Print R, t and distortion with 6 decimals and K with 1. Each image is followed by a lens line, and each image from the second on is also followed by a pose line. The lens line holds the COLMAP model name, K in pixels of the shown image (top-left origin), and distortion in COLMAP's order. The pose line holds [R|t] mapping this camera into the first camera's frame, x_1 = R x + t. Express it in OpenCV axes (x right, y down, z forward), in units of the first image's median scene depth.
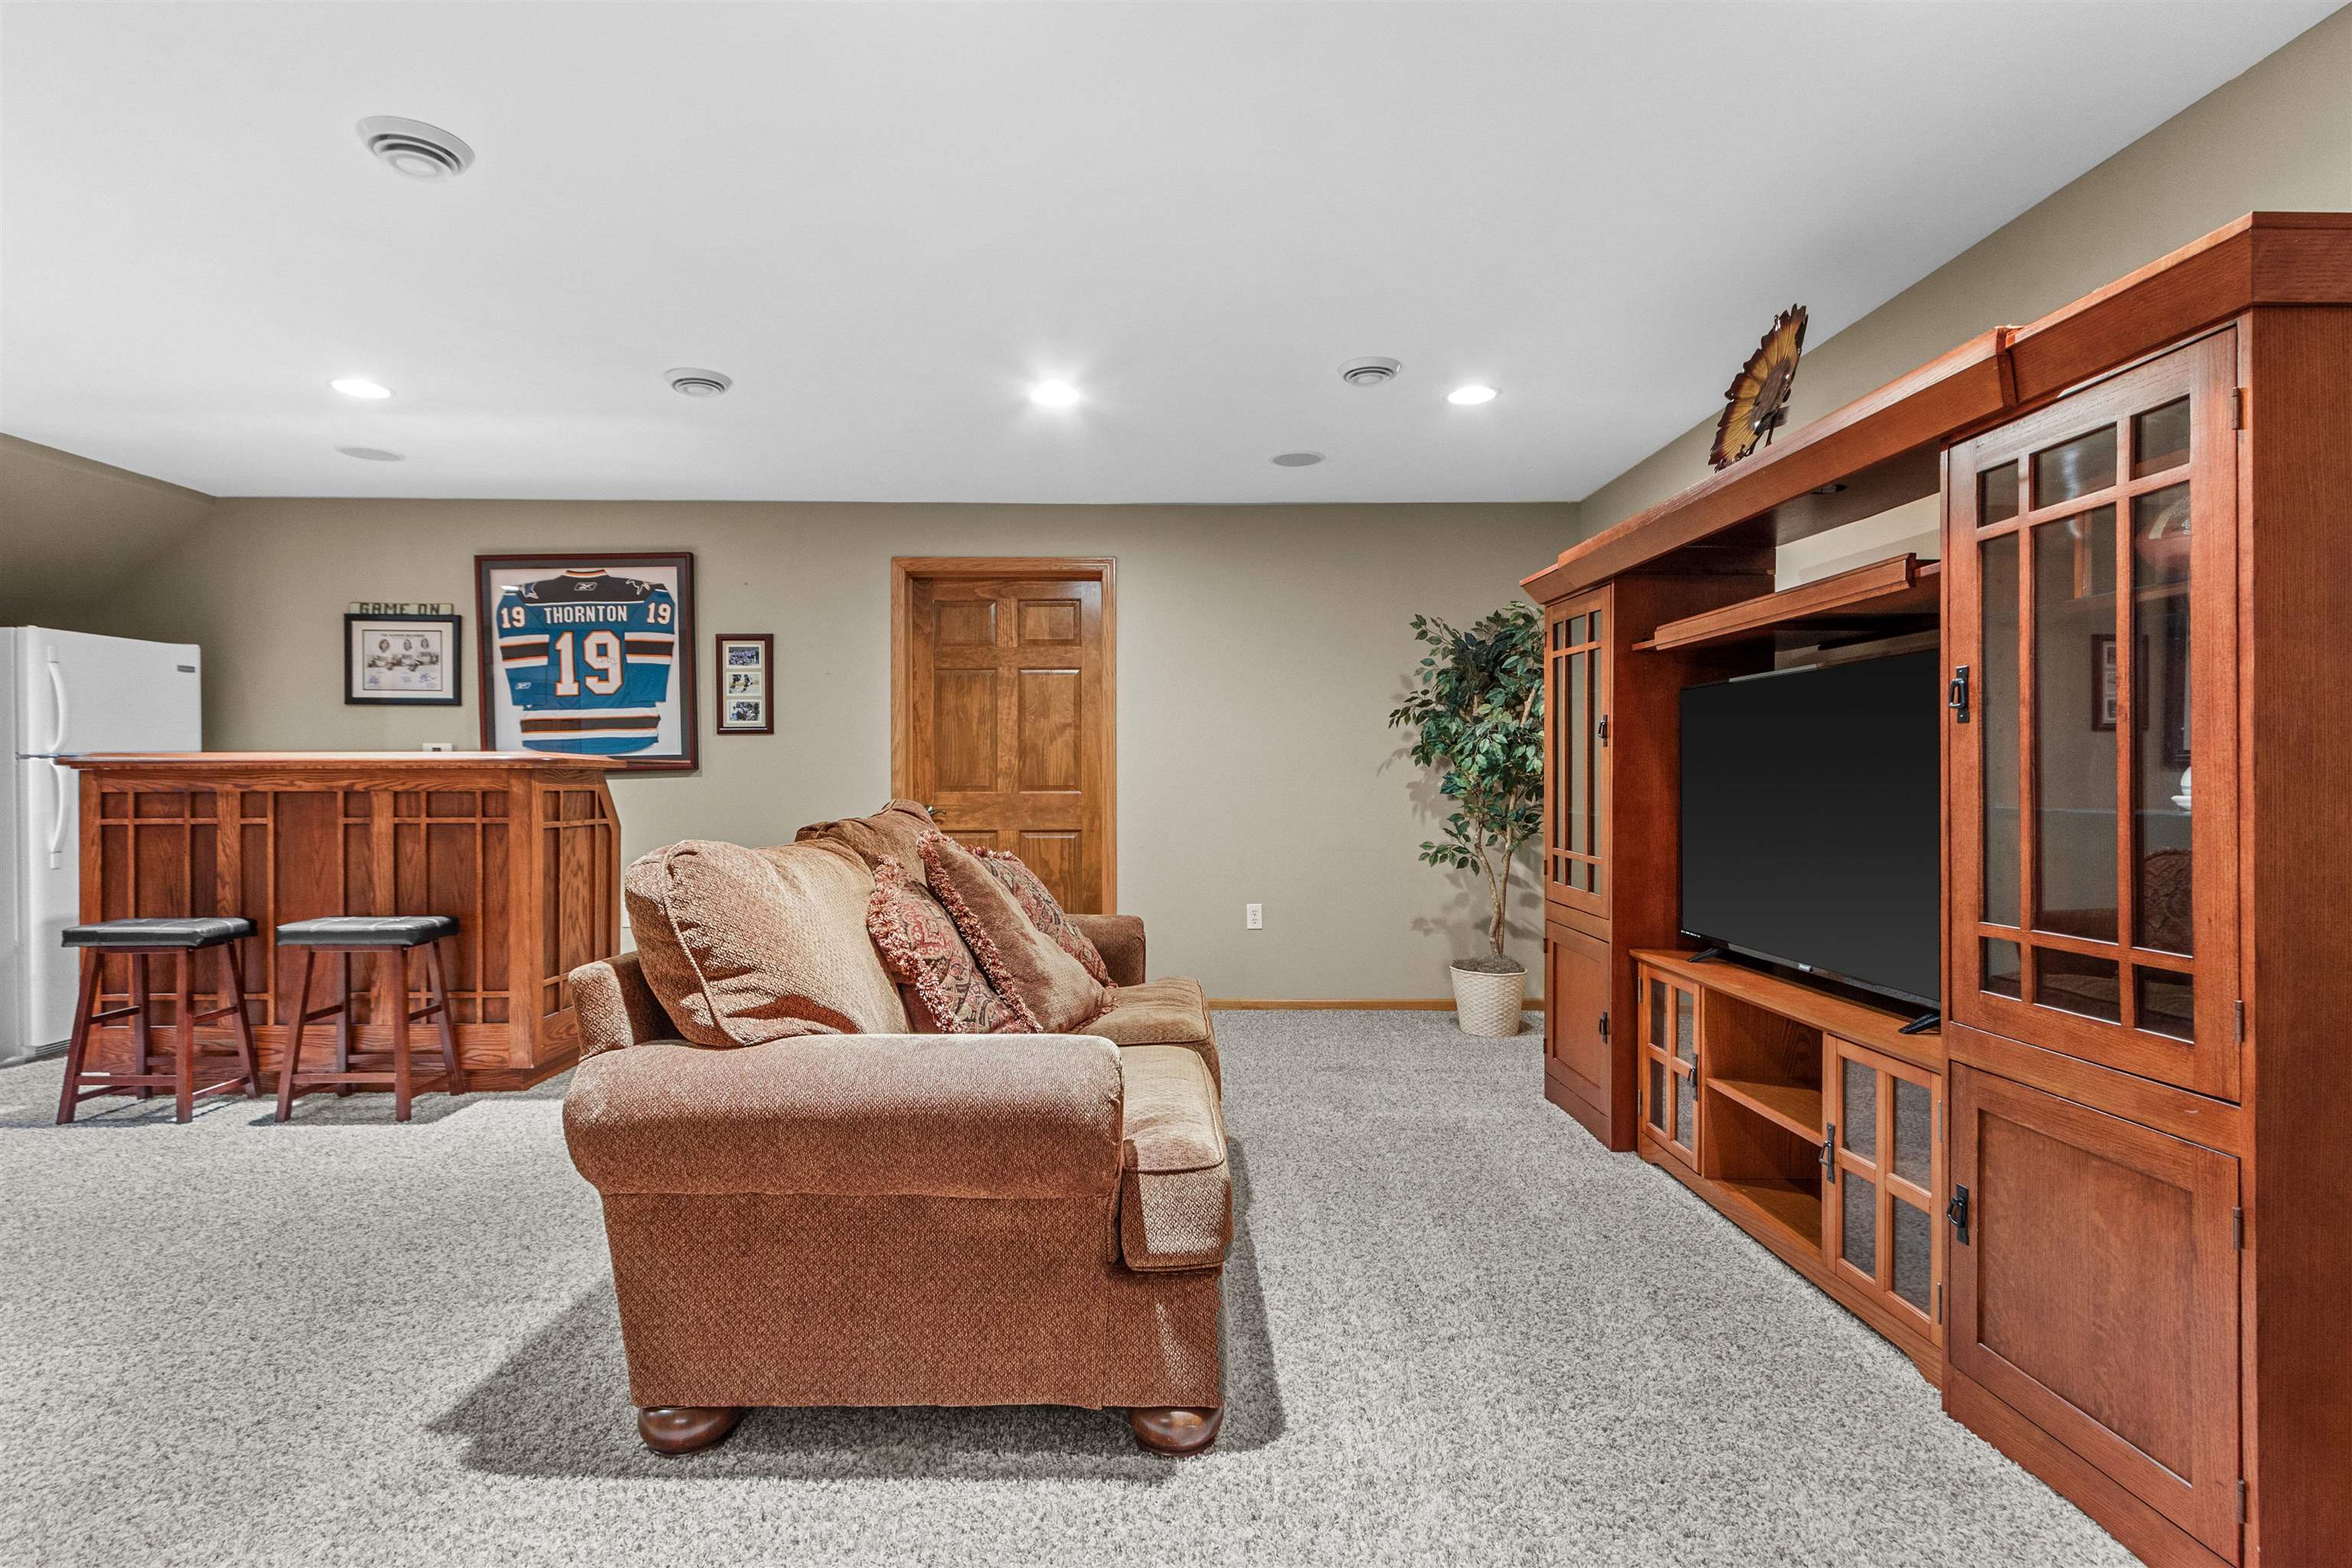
lens RADIAL K [[1151.9, 0, 1211.2], [0, 1151.9, 775.4], [0, 0, 1]] dist [-0.000732, -0.002118]
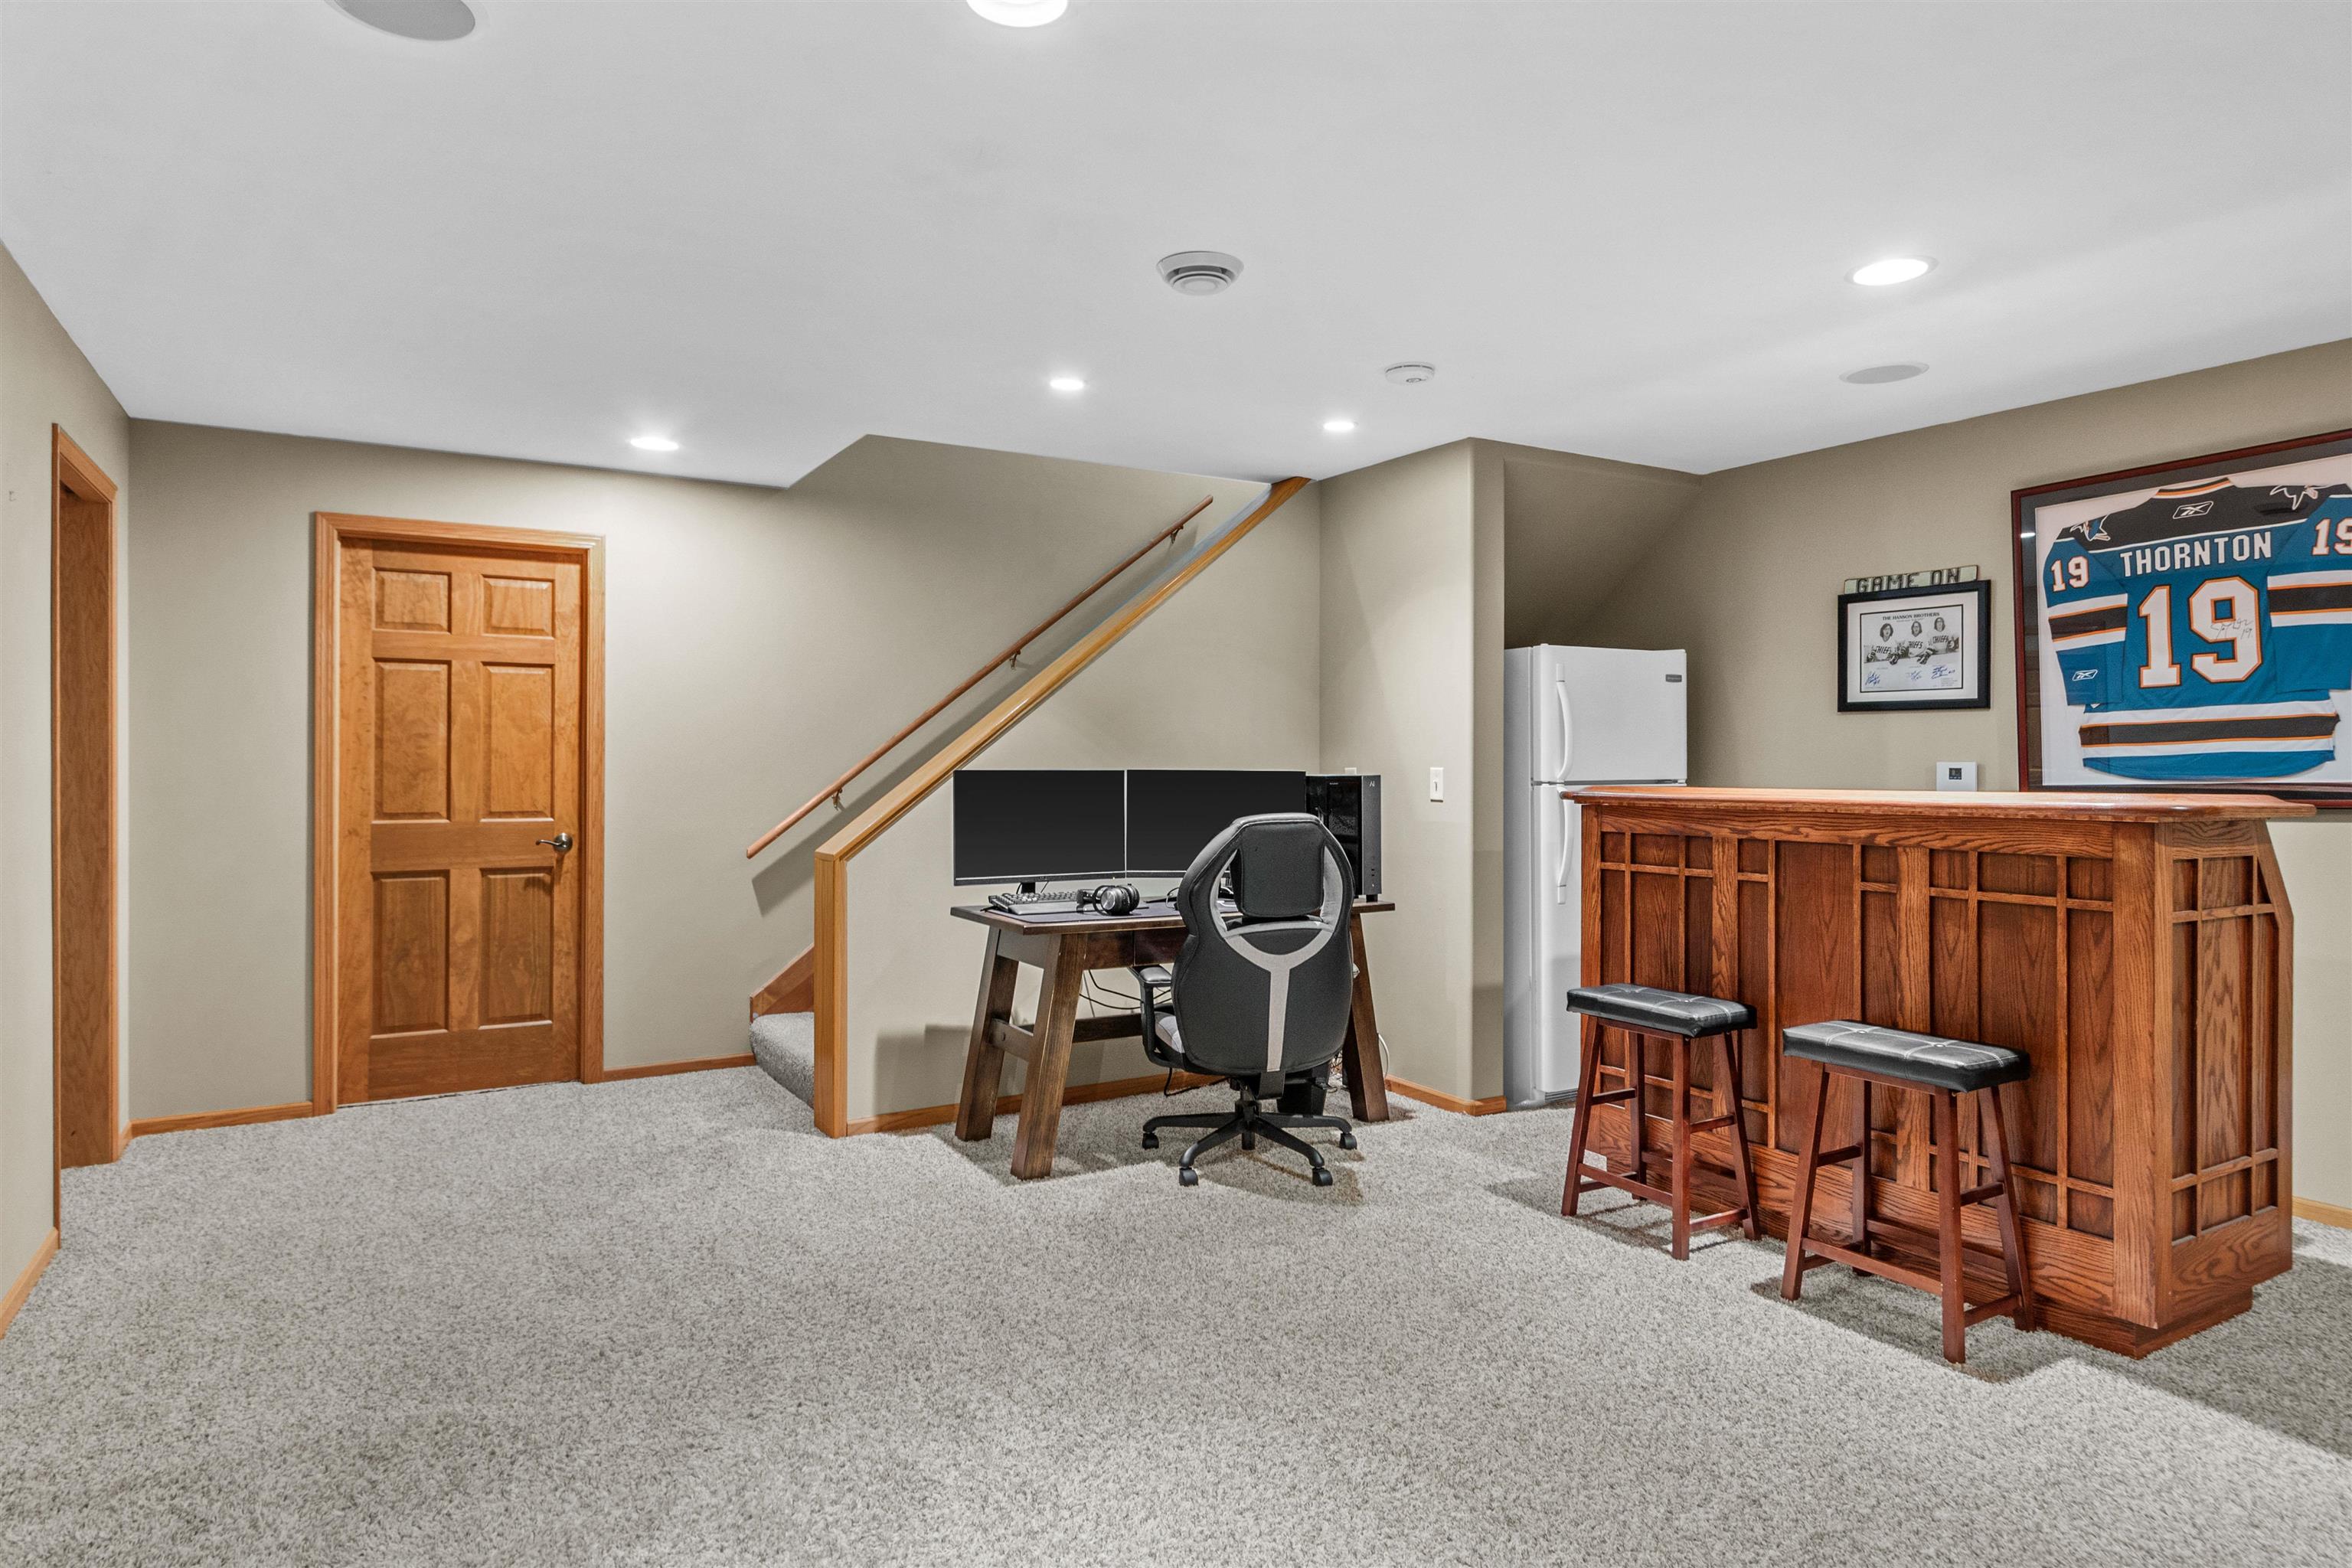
lens RADIAL K [[1376.7, 0, 1176.0], [0, 1376.7, 784.0], [0, 0, 1]] dist [0.039387, -0.025667]
pose [[0.488546, 0.013922, -0.872427, -0.209259], [-0.001467, 0.999884, 0.015134, -0.036521], [0.872537, -0.006114, 0.488510, 0.206365]]
